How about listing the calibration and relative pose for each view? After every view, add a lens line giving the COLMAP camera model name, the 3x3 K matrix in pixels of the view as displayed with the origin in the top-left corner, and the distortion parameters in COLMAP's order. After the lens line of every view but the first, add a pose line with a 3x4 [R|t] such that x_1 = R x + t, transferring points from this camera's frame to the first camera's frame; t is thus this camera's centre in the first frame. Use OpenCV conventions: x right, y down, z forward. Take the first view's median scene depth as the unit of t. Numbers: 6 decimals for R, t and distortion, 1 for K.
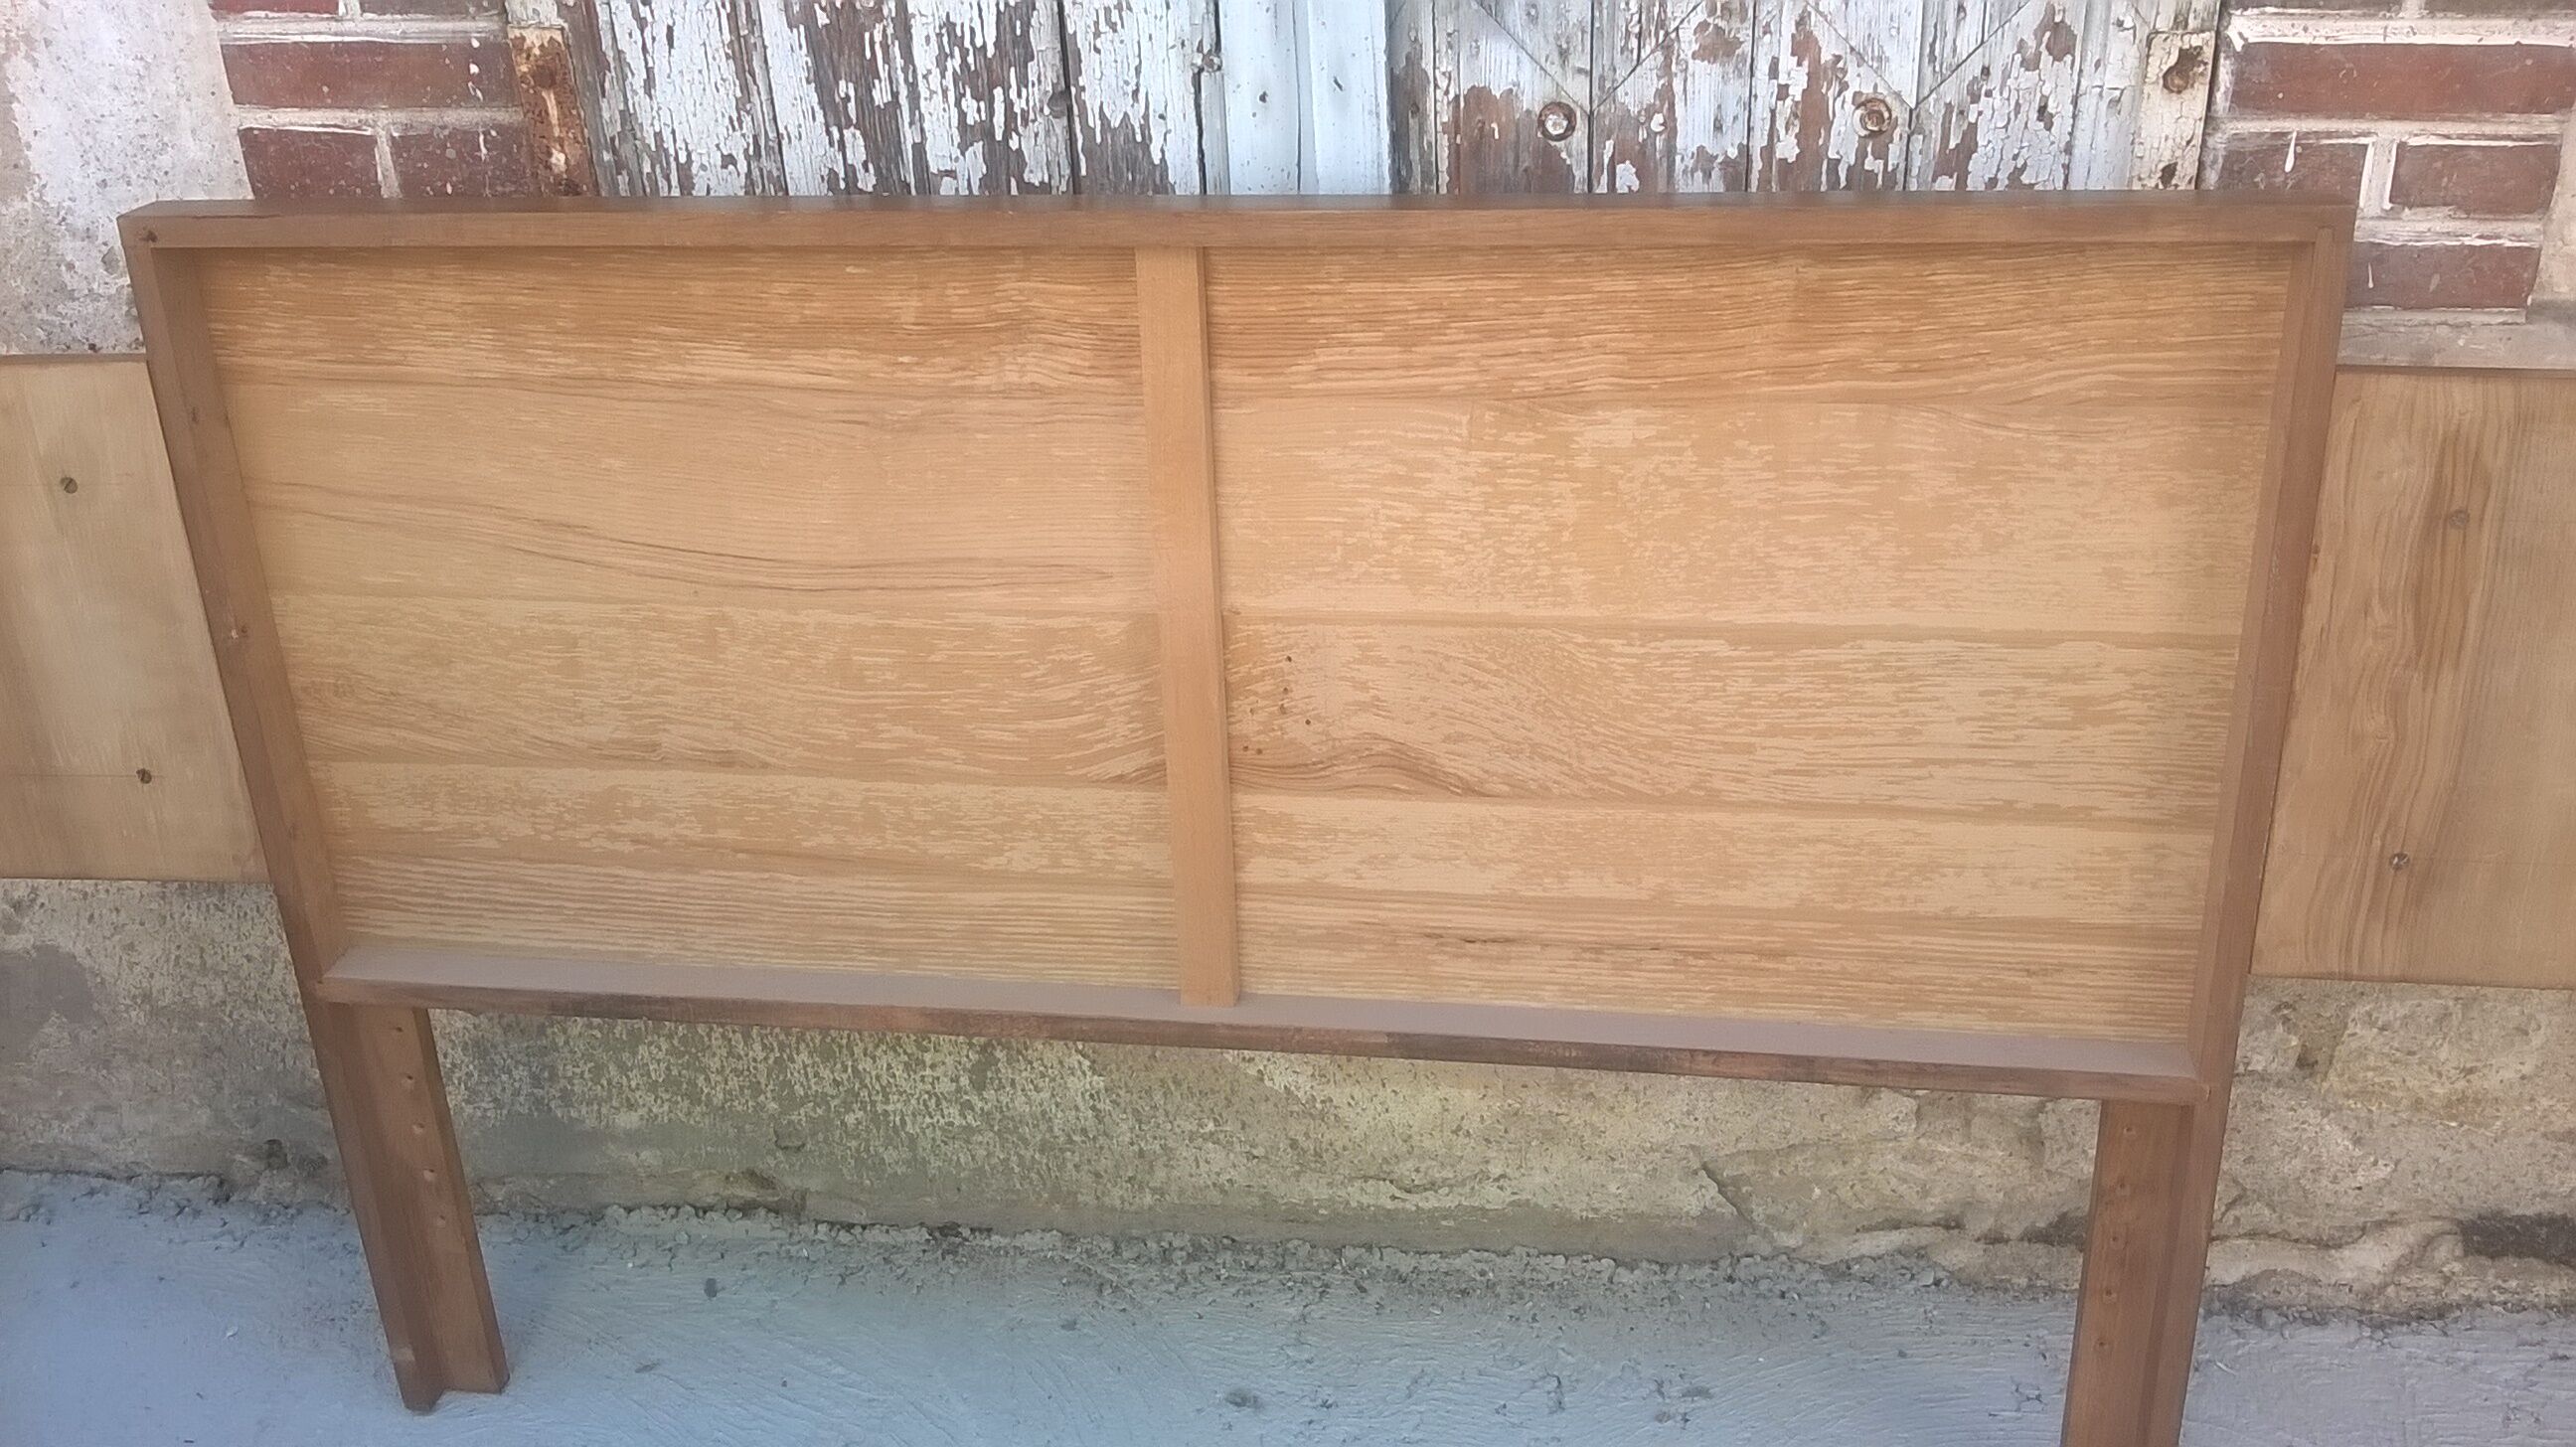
lens RADIAL K [[2311.7, 0, 1313.9], [0, 2311.7, 674.8], [0, 0, 1]] dist [0.039559, -0.182805]
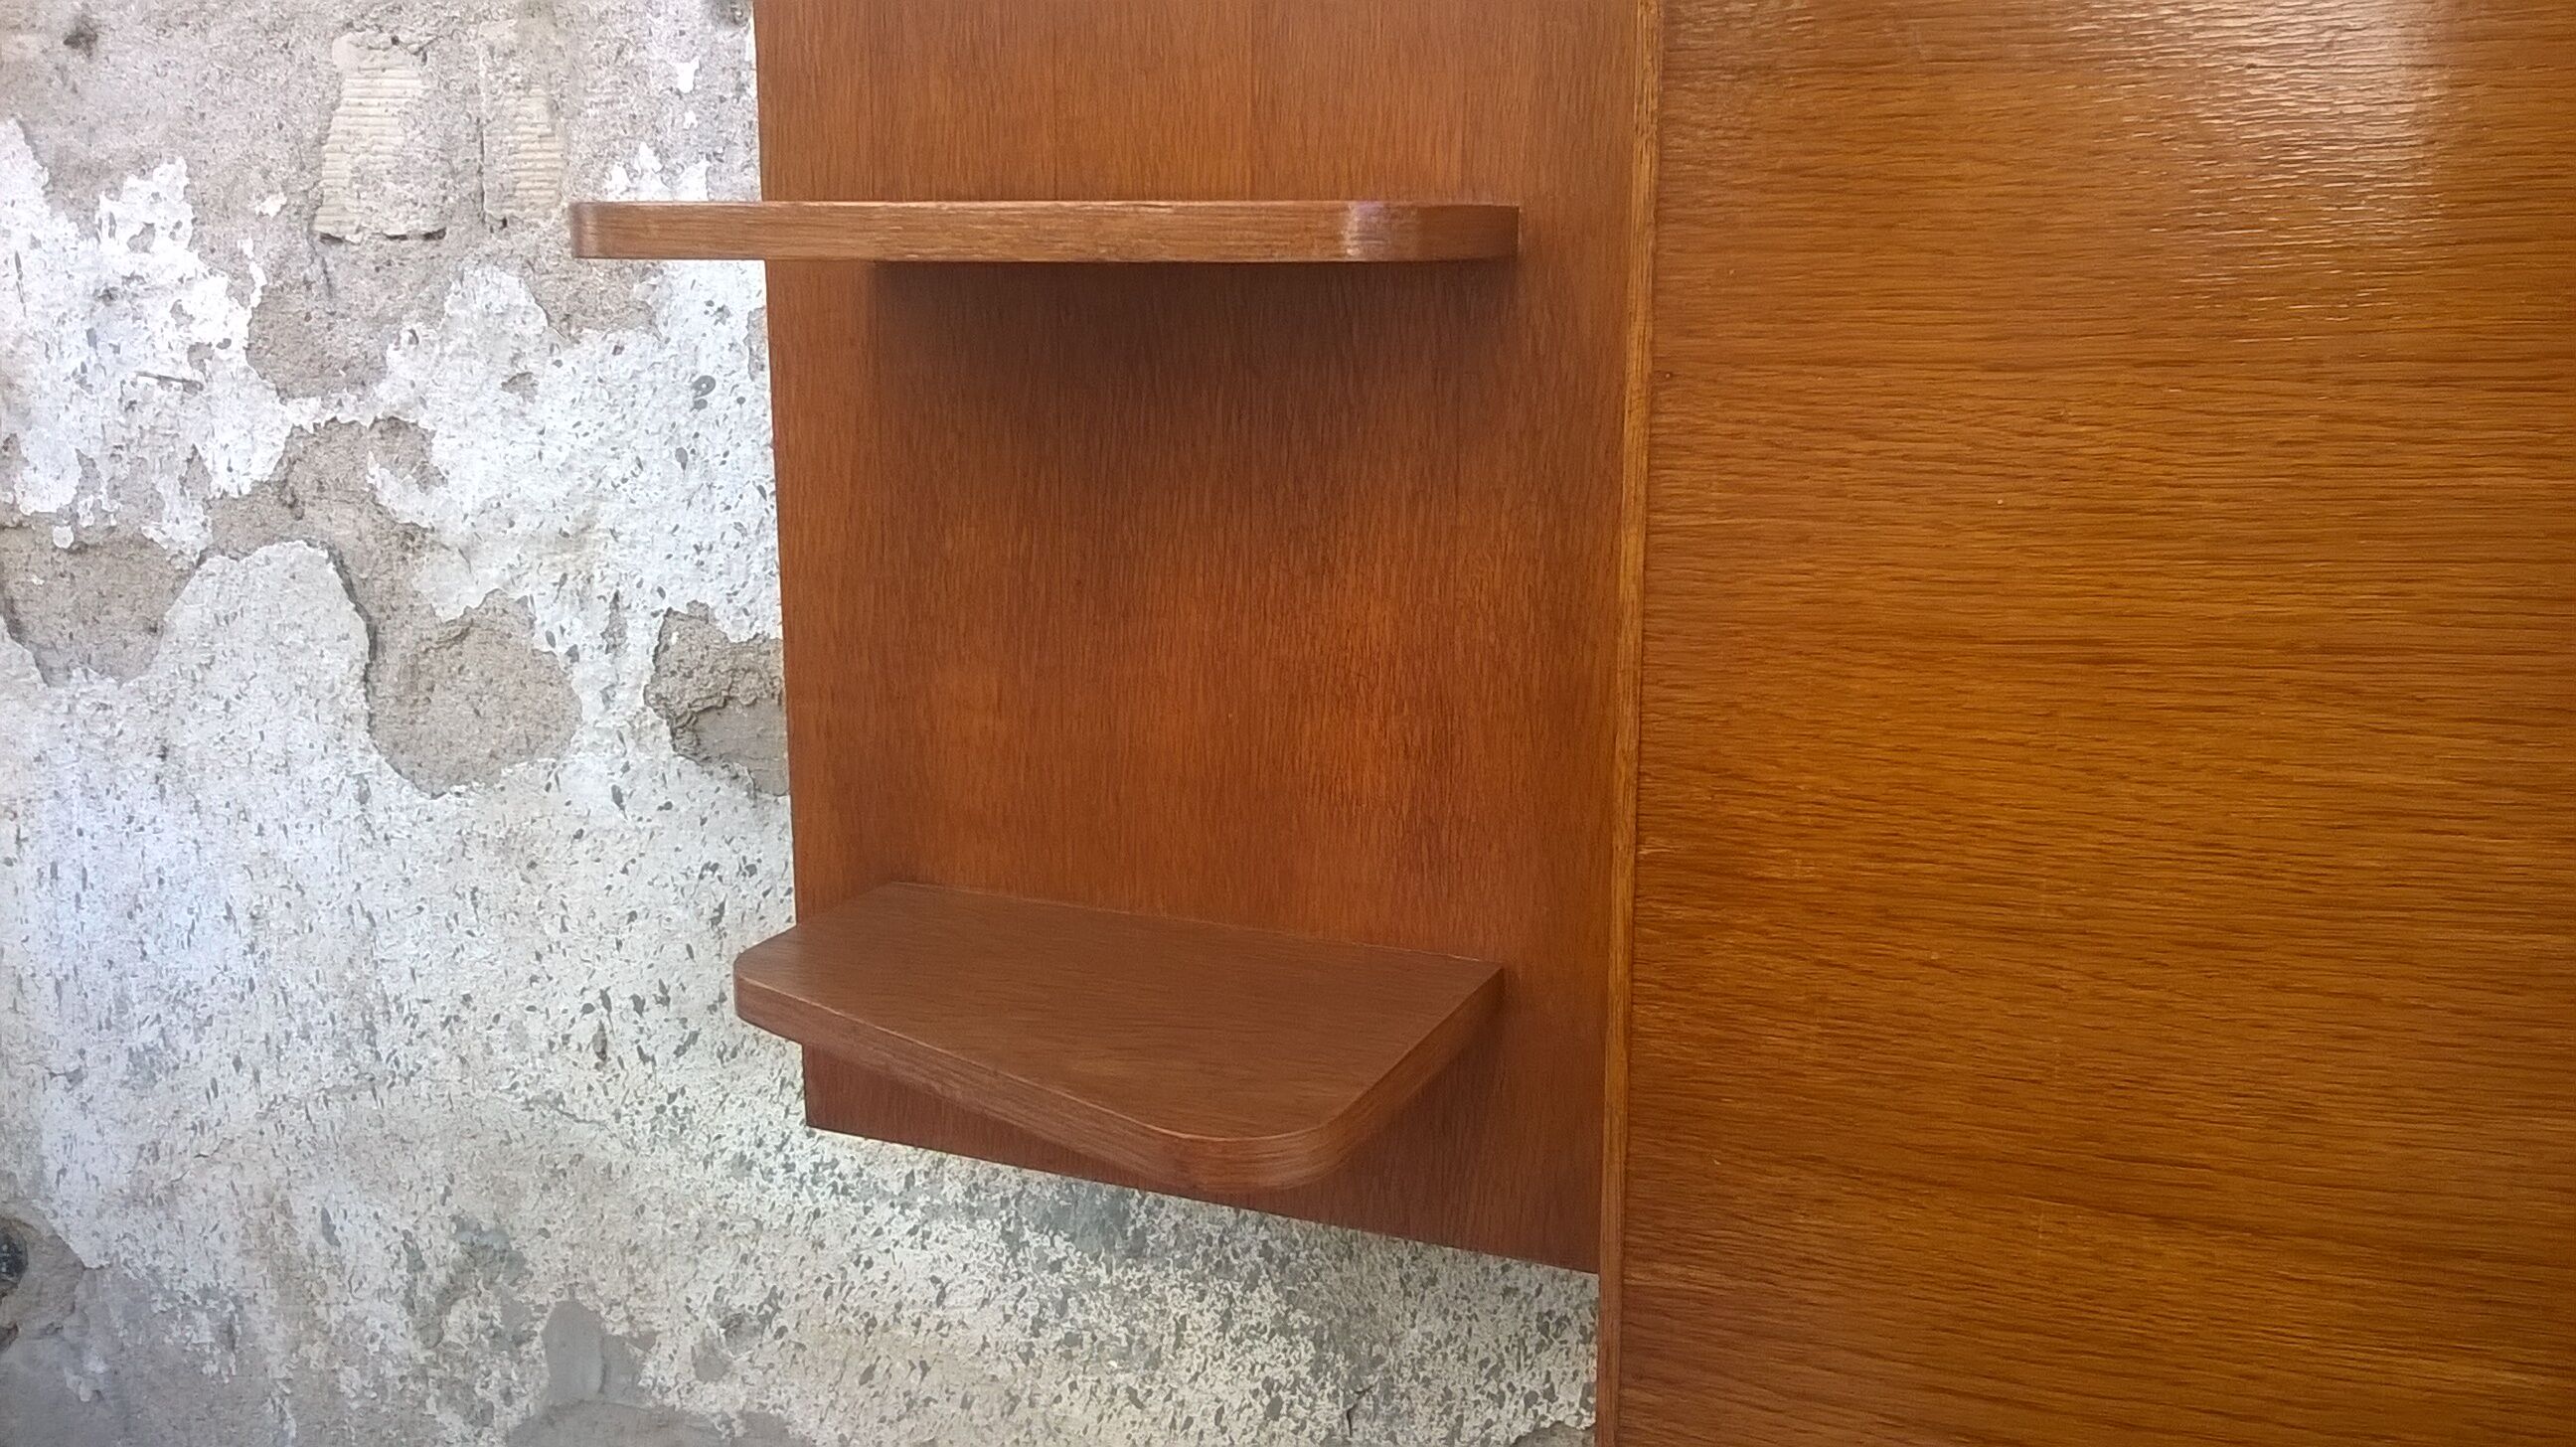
lens RADIAL K [[2311.7, 0, 1294.0], [0, 2311.7, 673.4], [0, 0, 1]] dist [0.039559, -0.182805]
pose [[0.962668, 0.094806, -0.253540, -0.355187], [-0.157341, 0.958156, -0.239127, 0.070650], [0.220260, 0.270092, 0.937303, 0.549796]]
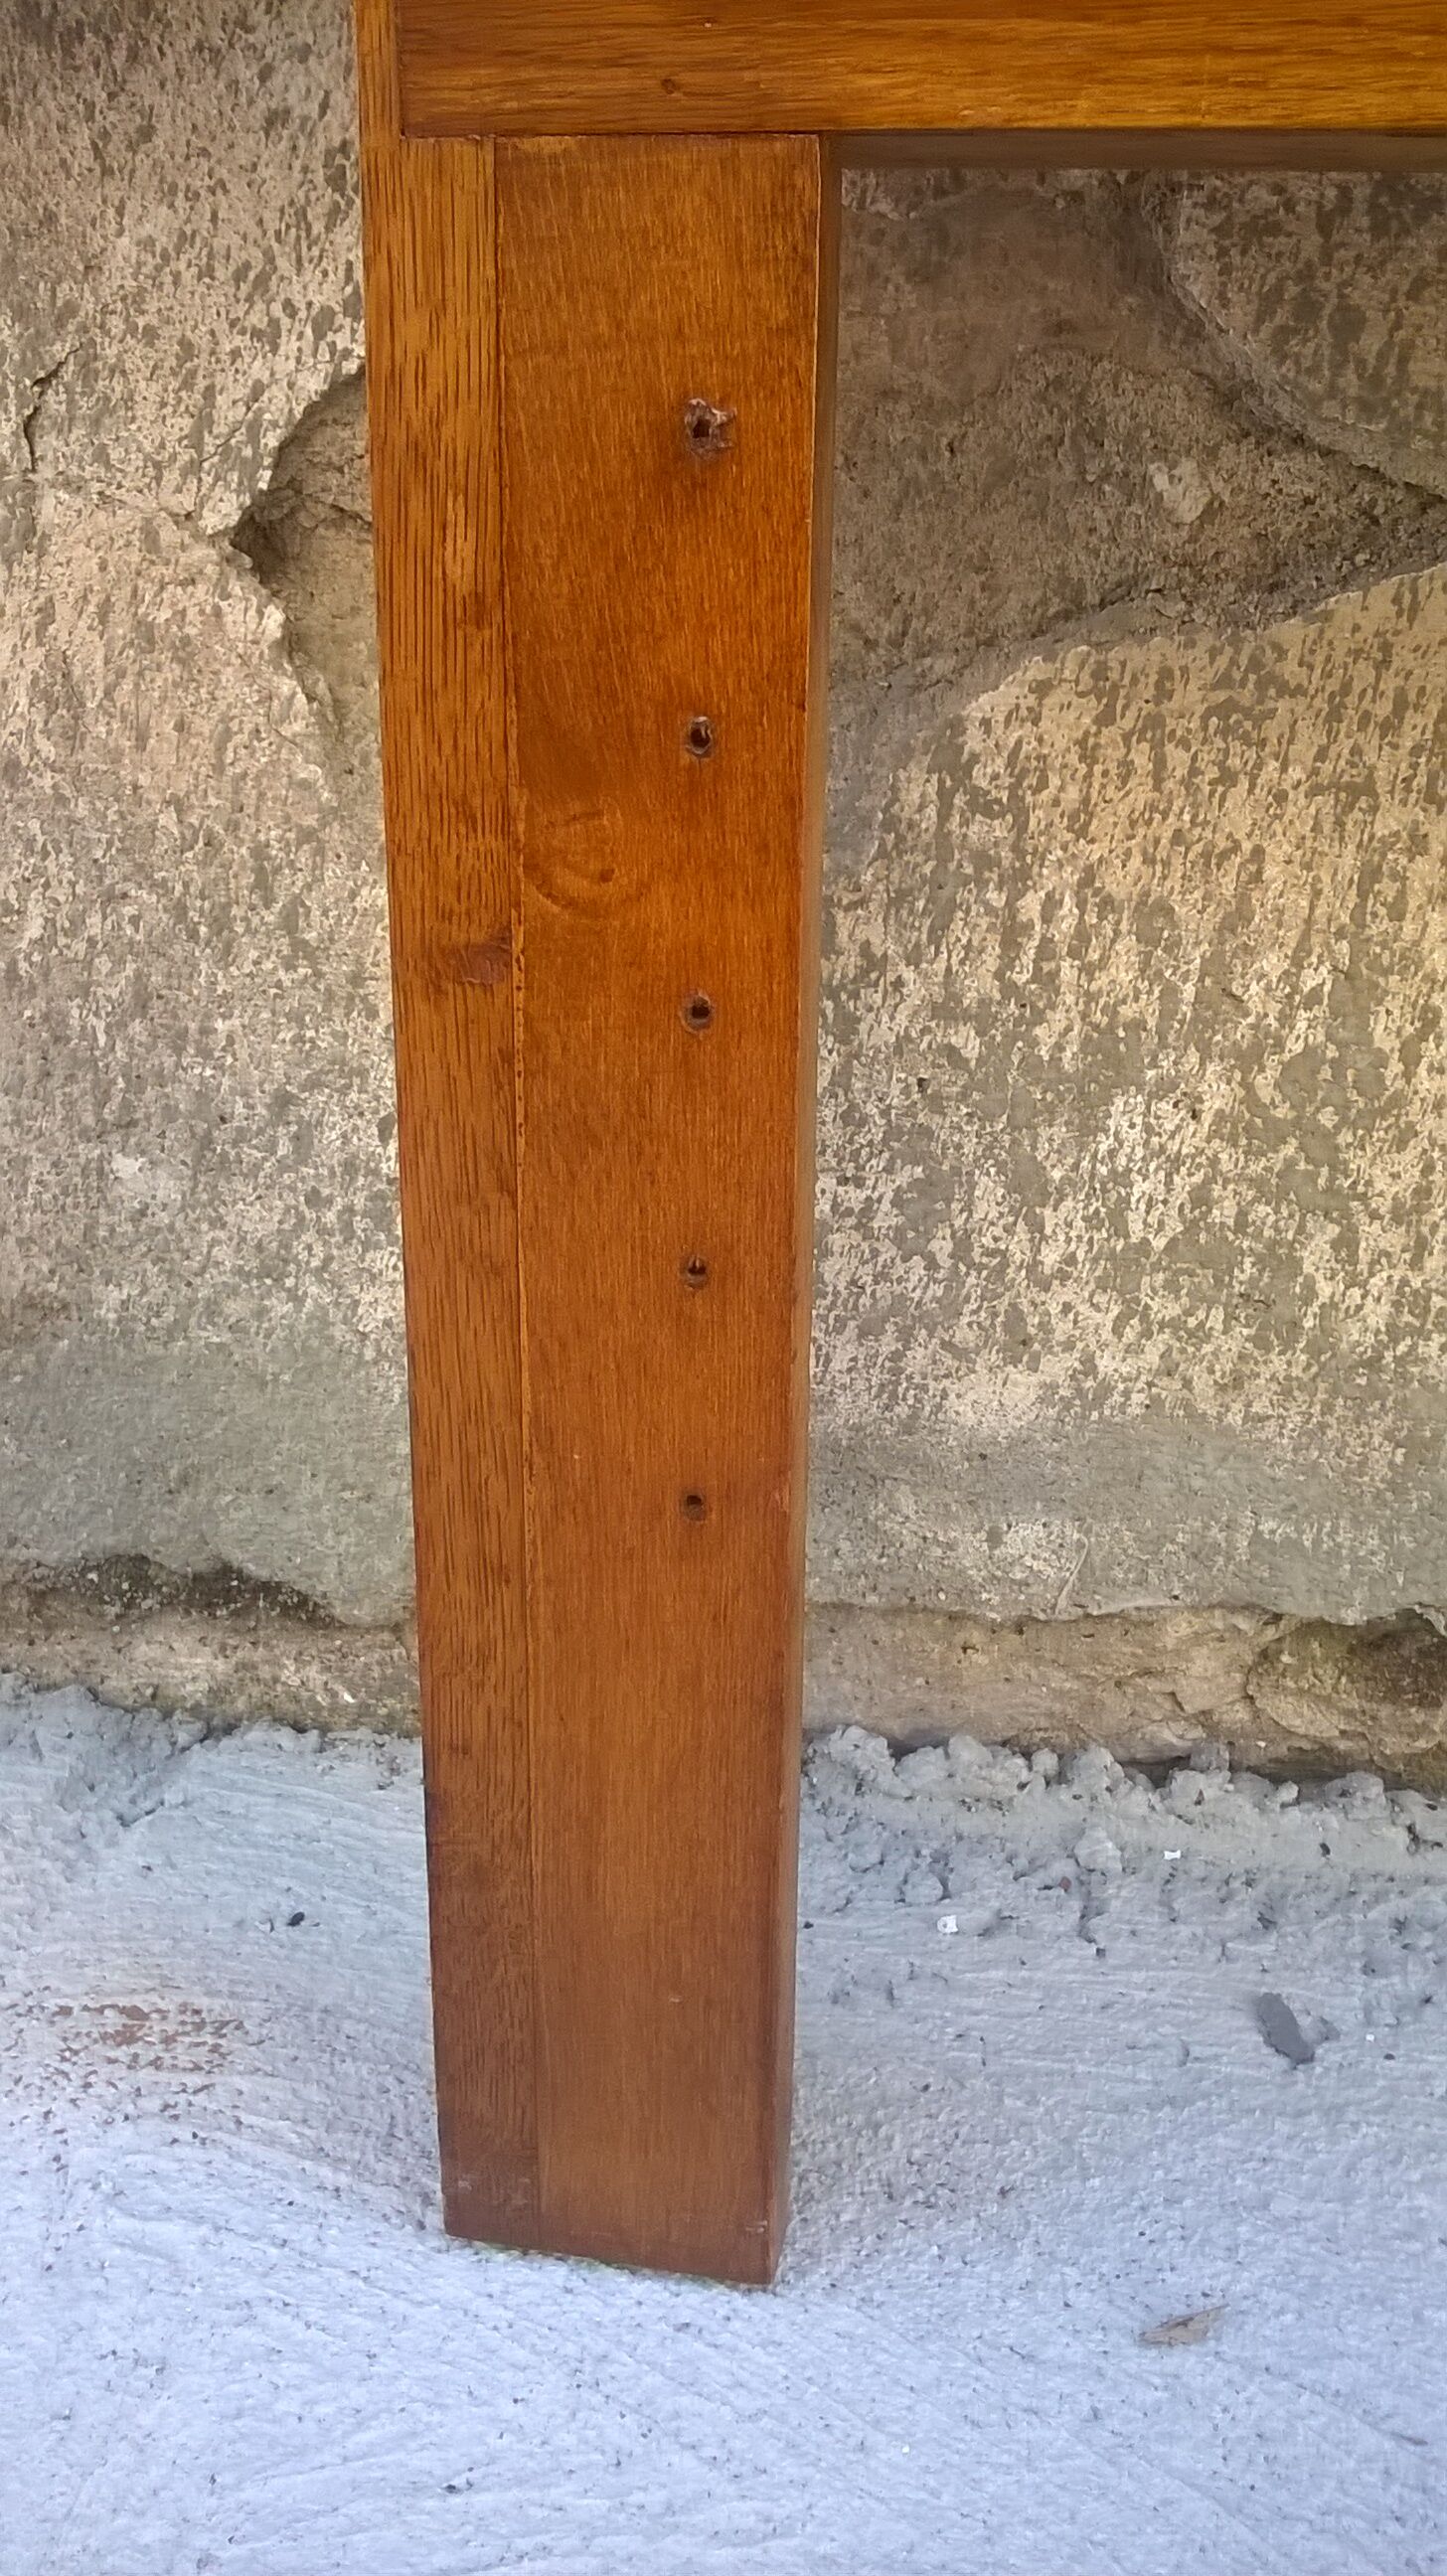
lens RADIAL K [[2311.7, 0, 707.4], [0, 2311.7, 1293.4], [0, 0, 1]] dist [0.039559, -0.182805]
pose [[0.996027, 0.072056, -0.052335, -0.345422], [-0.077375, 0.991141, -0.107947, 0.231386], [0.044093, 0.111568, 0.992778, 0.777038]]
